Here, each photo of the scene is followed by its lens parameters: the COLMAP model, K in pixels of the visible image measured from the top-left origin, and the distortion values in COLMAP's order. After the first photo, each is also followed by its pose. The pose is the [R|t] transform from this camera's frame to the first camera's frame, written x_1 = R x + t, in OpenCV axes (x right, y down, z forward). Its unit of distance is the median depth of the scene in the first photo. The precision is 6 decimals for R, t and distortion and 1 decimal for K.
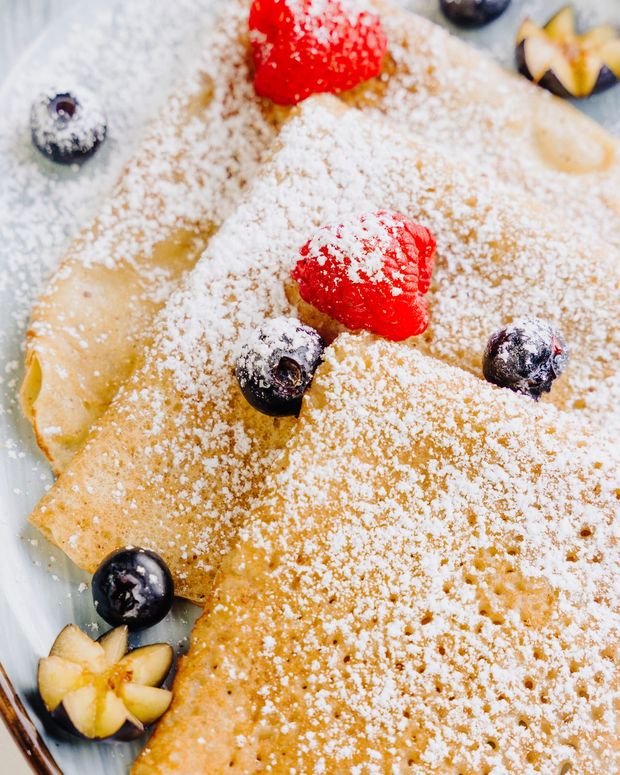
lens RADIAL K [[1846.3, 0, 310.0], [0, 1846.3, 387.5], [0, 0, 1]] dist [-0.016037, 0.262795]
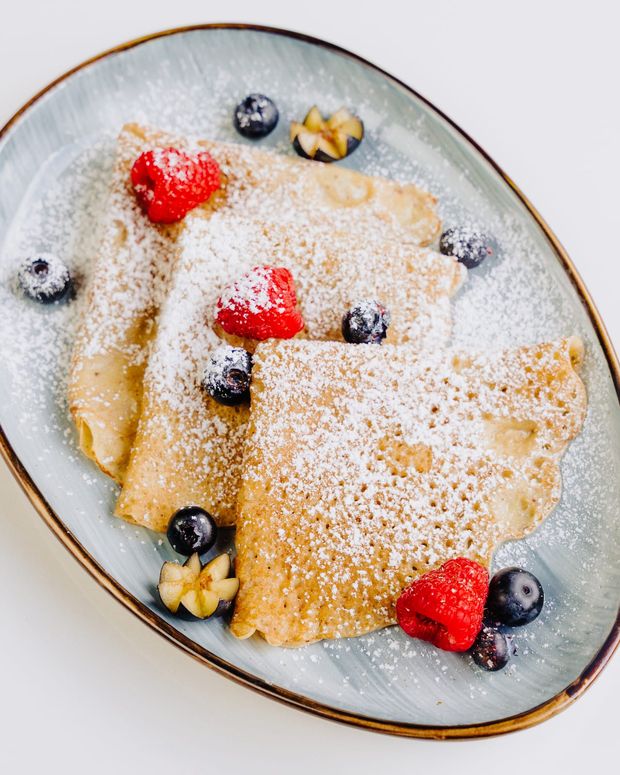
lens RADIAL K [[1846.3, 0, 310.0], [0, 1846.3, 387.5], [0, 0, 1]] dist [-0.016037, 0.262795]
pose [[0.937883, -0.329305, 0.109241, -0.133190], [0.329842, 0.943938, 0.013645, -0.000486], [-0.107610, 0.023235, 0.993922, -0.653557]]
